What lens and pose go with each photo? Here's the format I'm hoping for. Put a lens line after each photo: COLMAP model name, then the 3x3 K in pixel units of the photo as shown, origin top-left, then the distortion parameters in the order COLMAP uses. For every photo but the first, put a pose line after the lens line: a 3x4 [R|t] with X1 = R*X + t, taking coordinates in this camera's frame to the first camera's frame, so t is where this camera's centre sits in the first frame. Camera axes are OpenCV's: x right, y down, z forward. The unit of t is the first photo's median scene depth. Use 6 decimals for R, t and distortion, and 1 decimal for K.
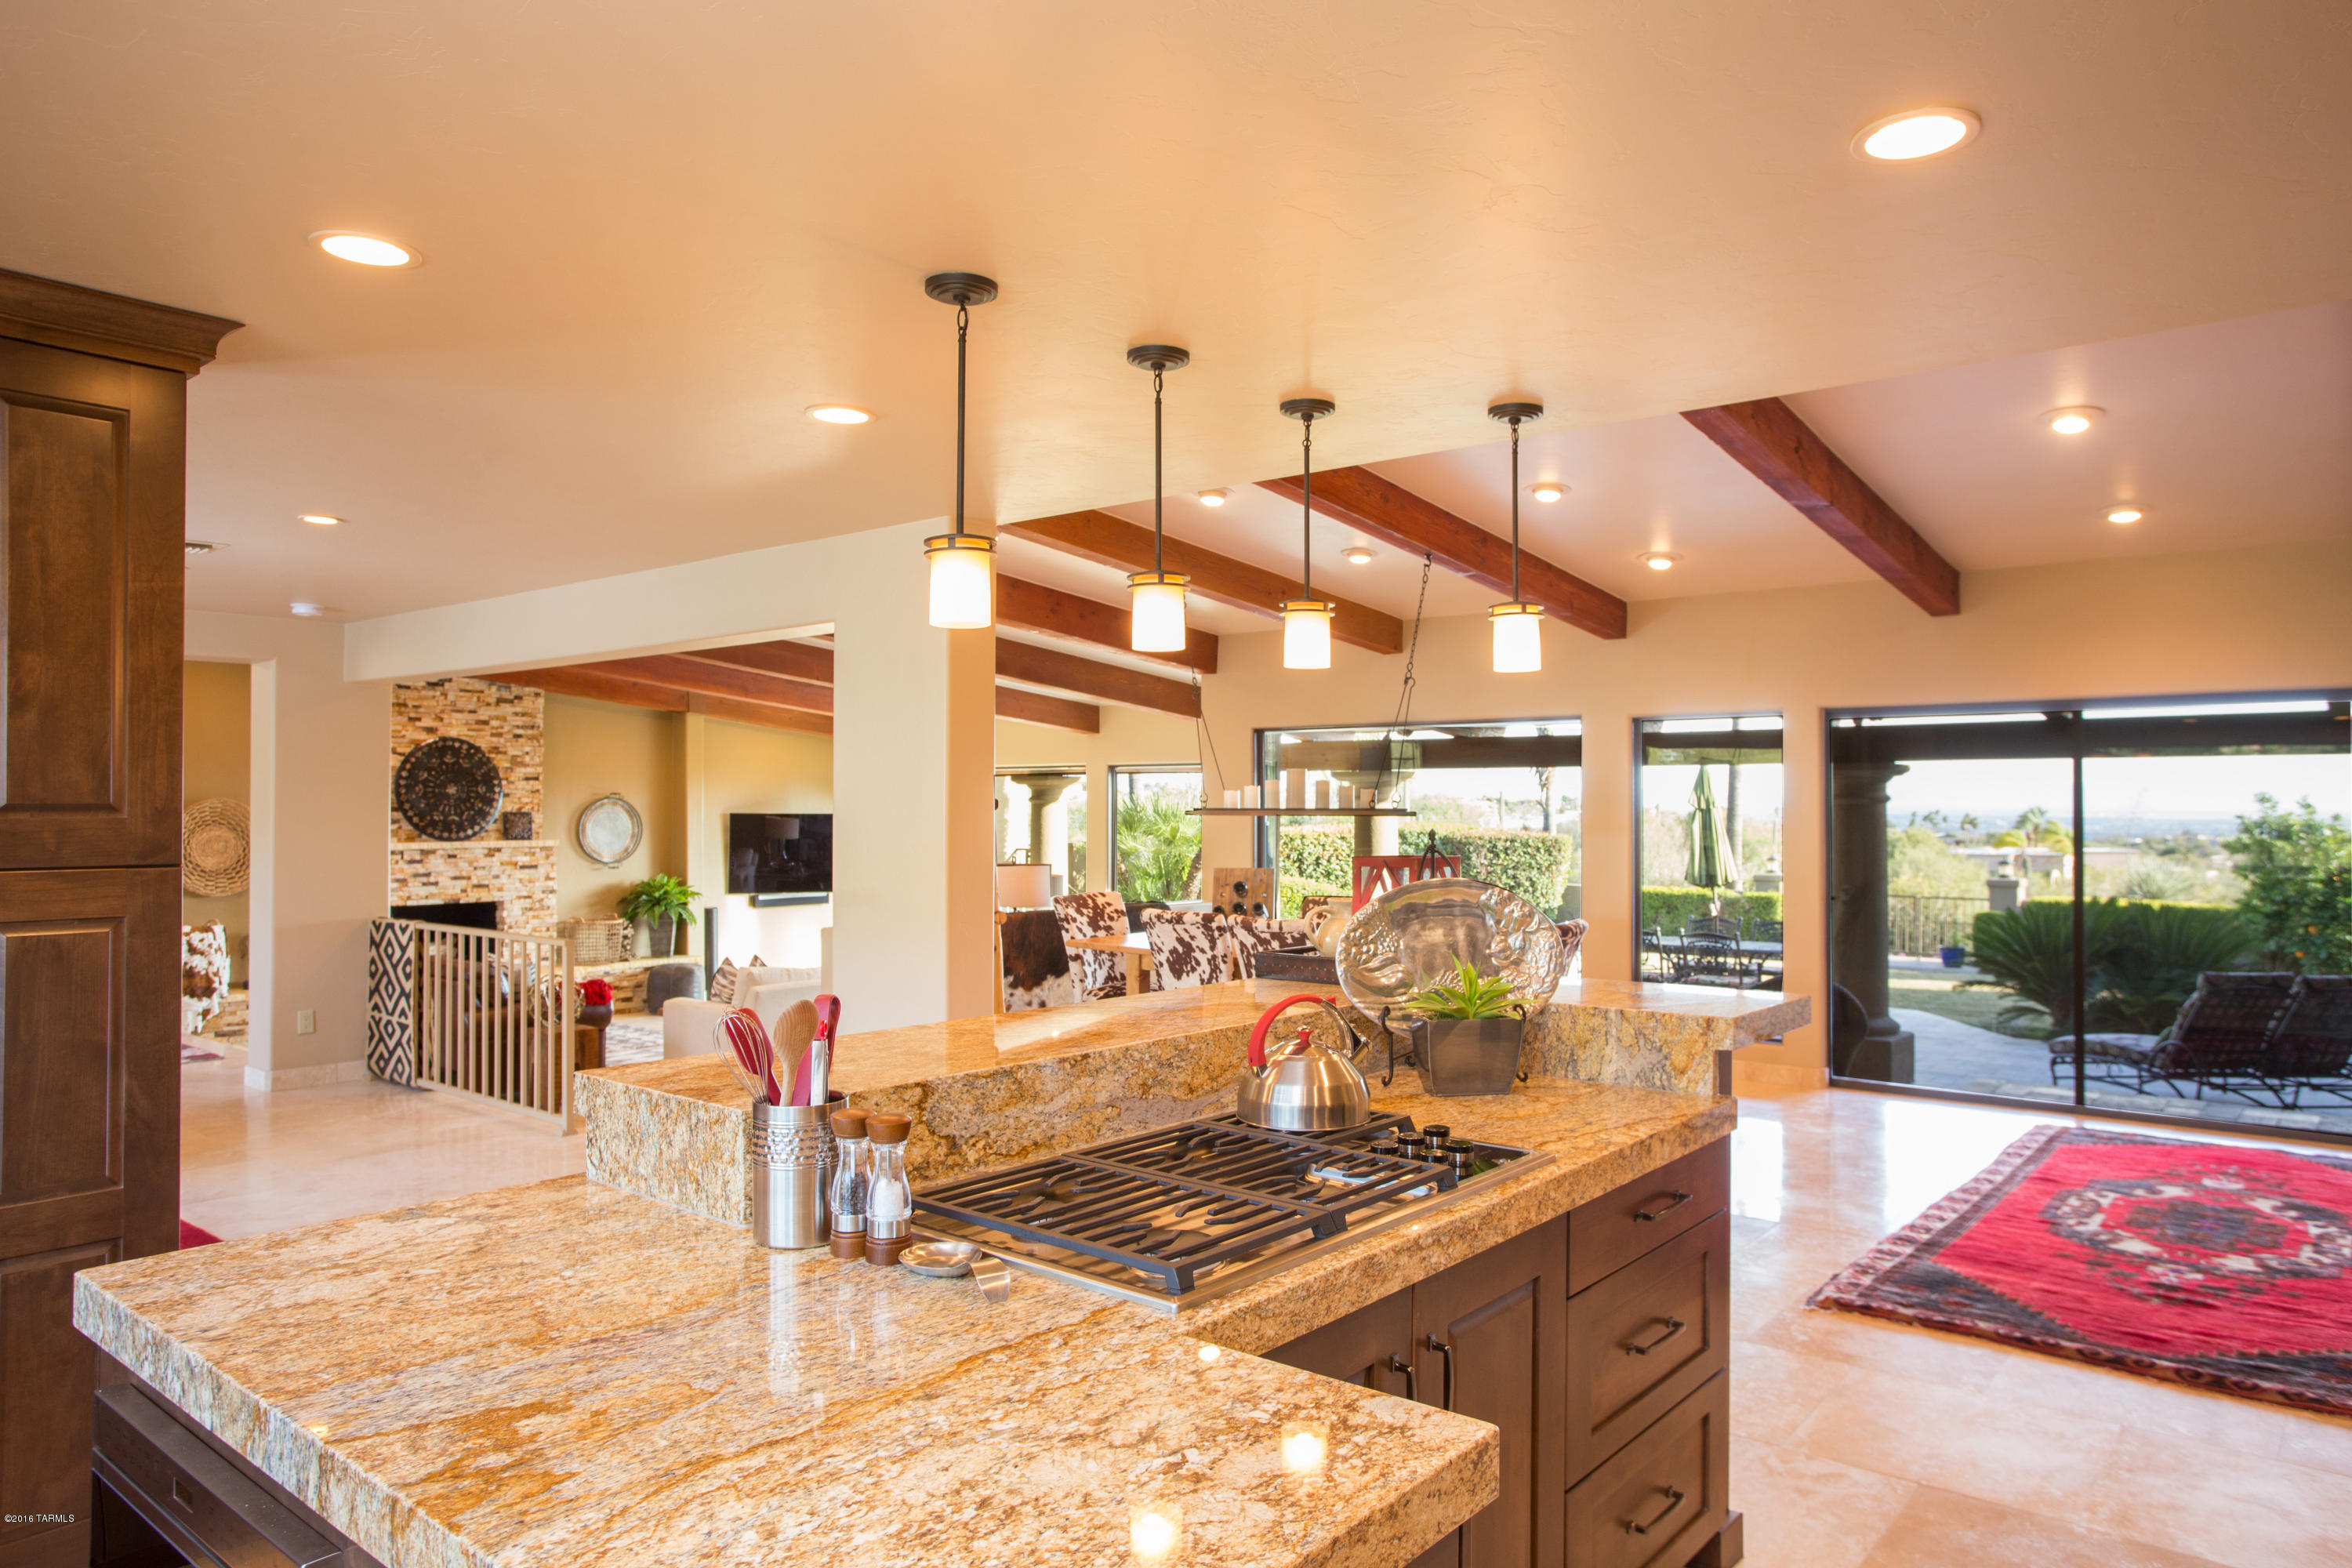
lens RADIAL K [[1506.7, 0, 1176.0], [0, 1506.7, 784.0], [0, 0, 1]] dist [-0.008513, -0.002248]
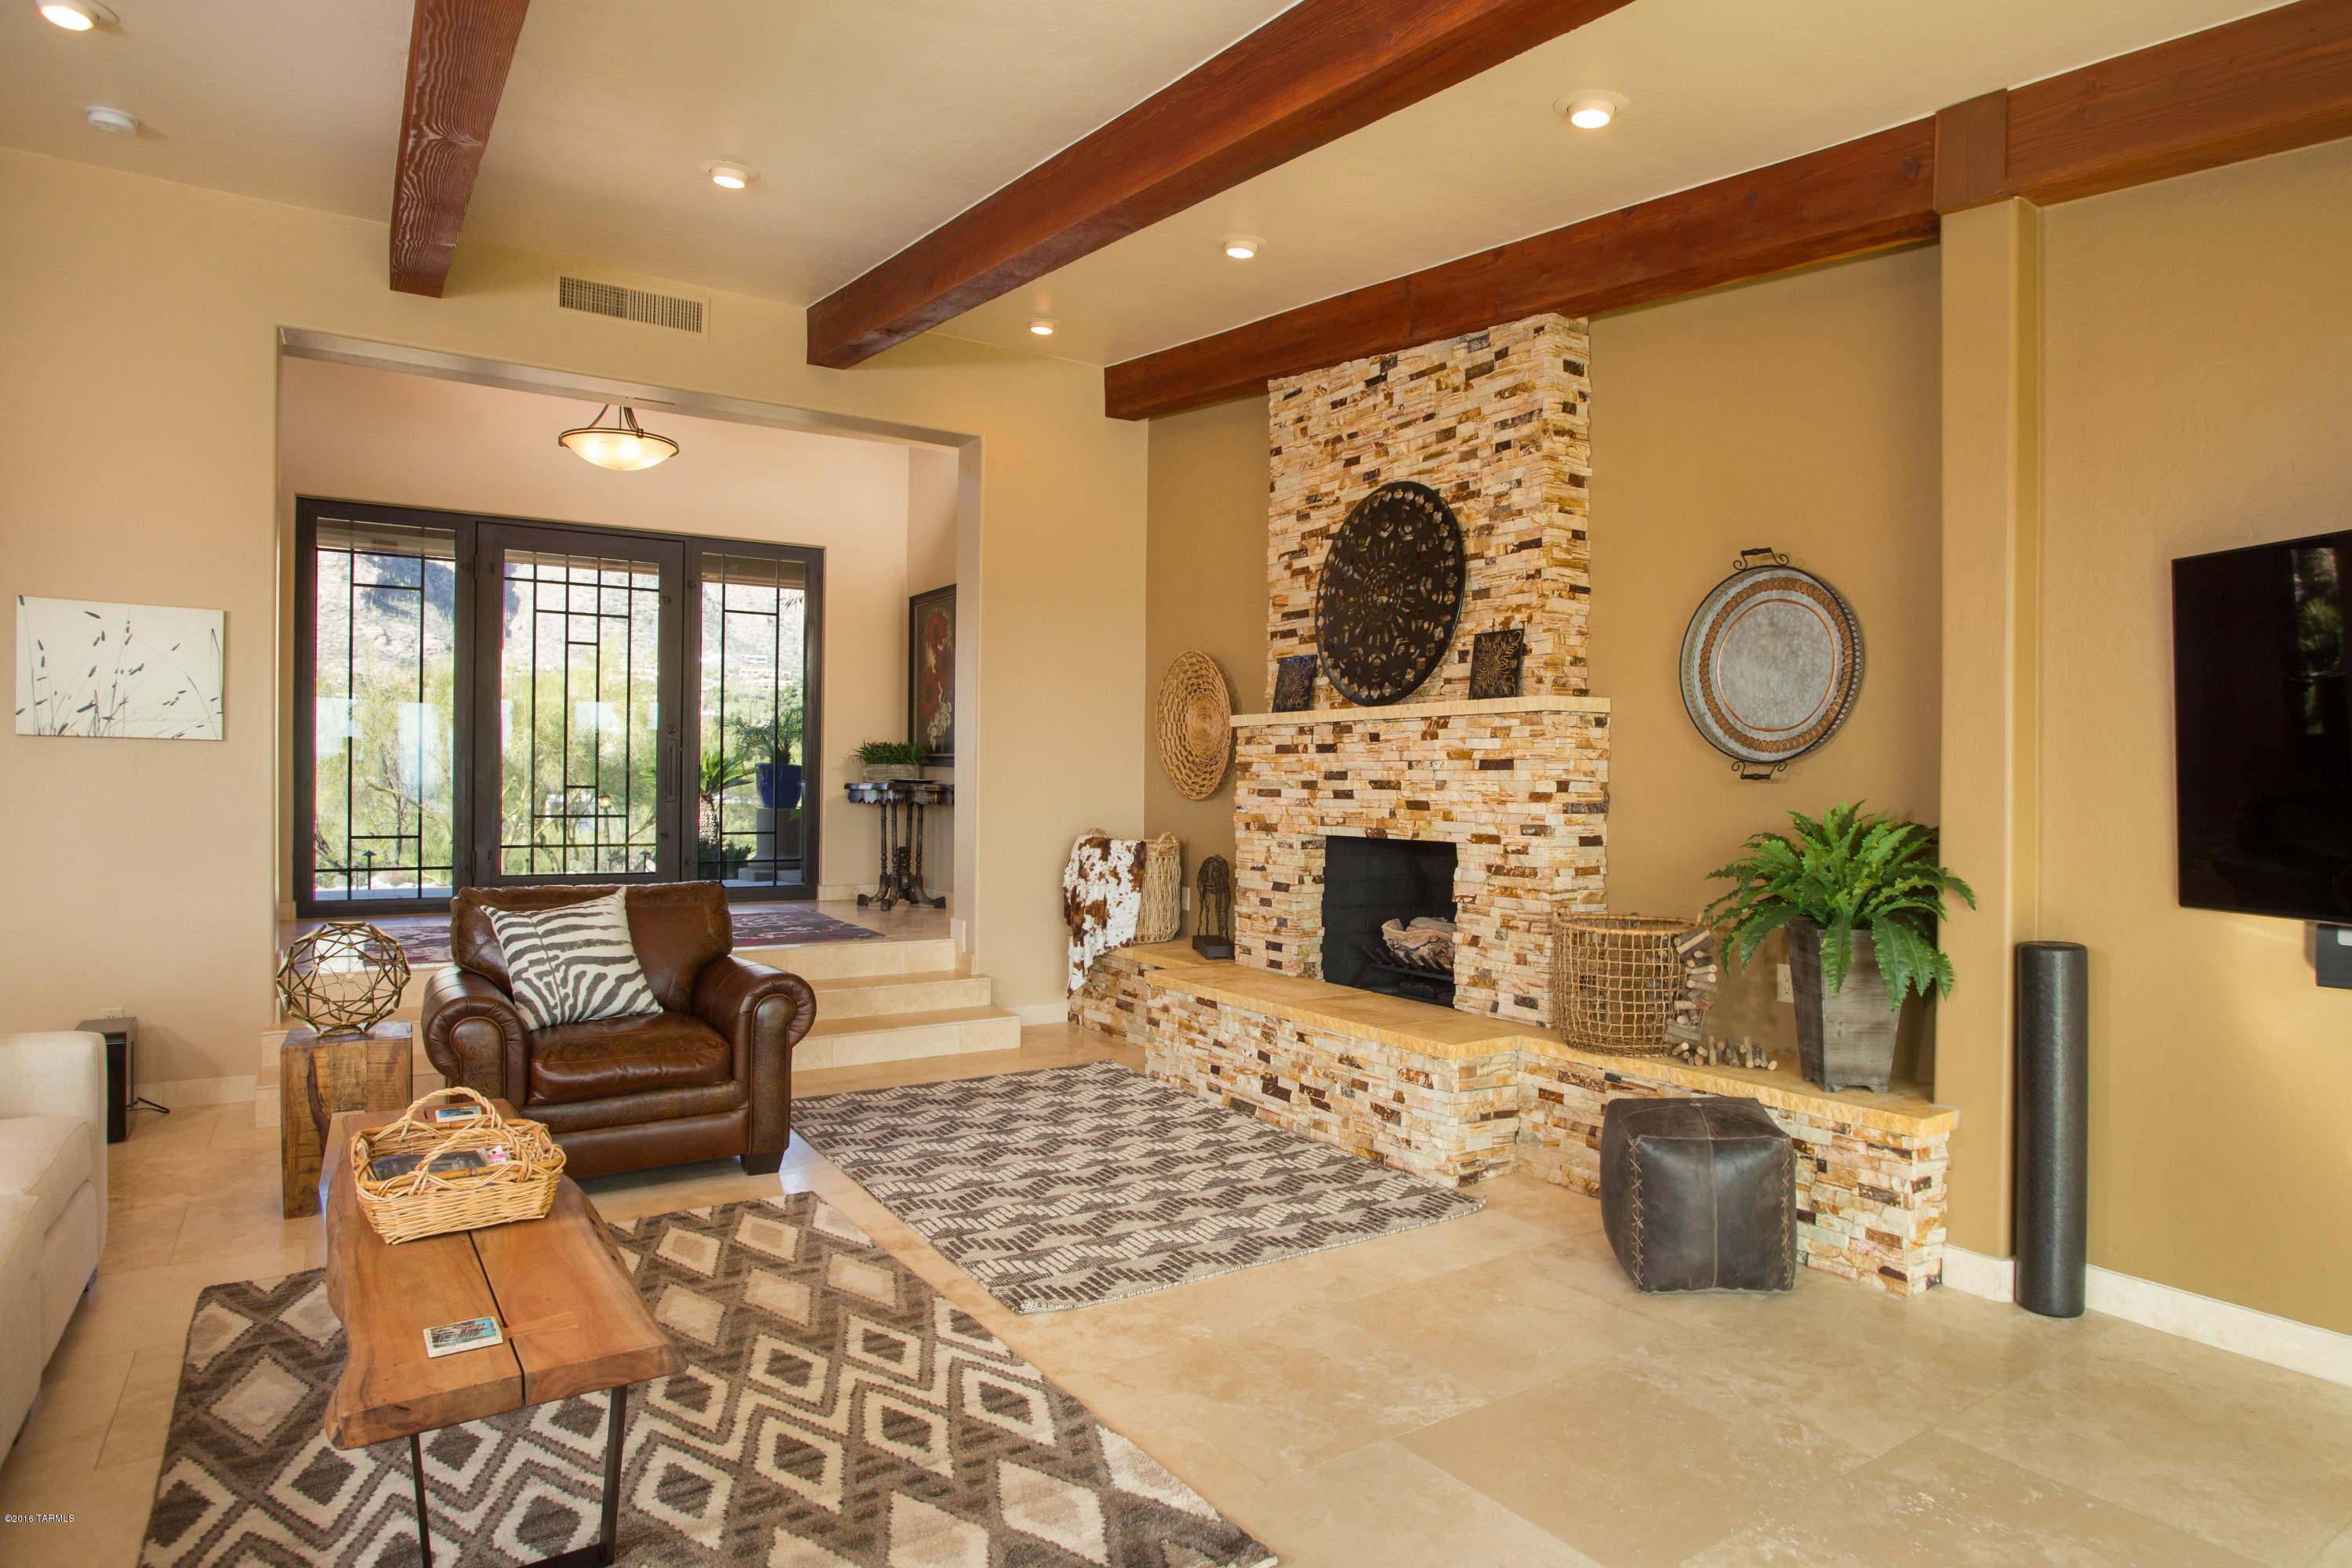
lens RADIAL K [[1341.0, 0, 1249.0], [0, 1341.0, 787.3], [0, 0, 1]] dist [-0.057754, 0.027009]
pose [[-0.250746, -0.000160, -0.968053, -0.068560], [0.003651, 0.999993, -0.001111, 0.061894], [0.968046, -0.003813, -0.250743, 1.034138]]
